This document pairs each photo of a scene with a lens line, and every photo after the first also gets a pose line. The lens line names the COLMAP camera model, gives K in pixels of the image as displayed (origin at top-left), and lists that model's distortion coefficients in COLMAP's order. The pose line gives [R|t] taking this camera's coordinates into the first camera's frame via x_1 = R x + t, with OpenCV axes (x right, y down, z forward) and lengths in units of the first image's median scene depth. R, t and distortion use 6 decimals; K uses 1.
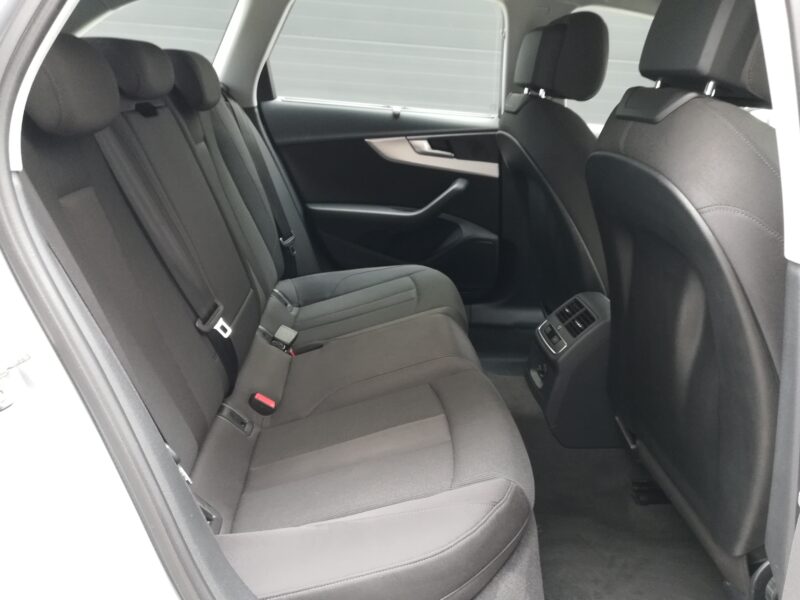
lens RADIAL K [[653.5, 0, 401.4], [0, 653.5, 292.6], [0, 0, 1]] dist [0.036476, -0.005081]
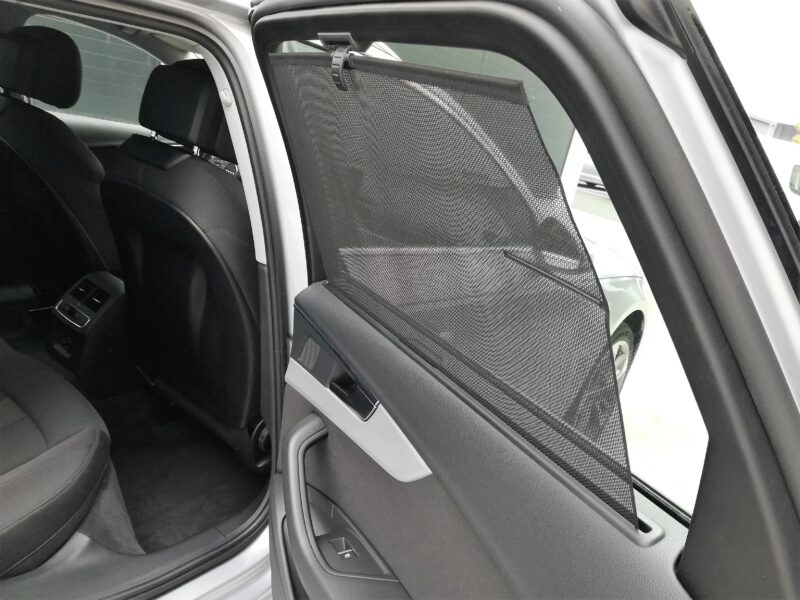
lens RADIAL K [[653.5, 0, 401.0], [0, 653.5, 299.0], [0, 0, 1]] dist [0.036476, -0.005081]
pose [[0.677332, -0.158619, 0.718374, -0.241228], [0.082022, 0.986674, 0.140524, -0.084917], [-0.731091, -0.036259, 0.681316, -0.277764]]
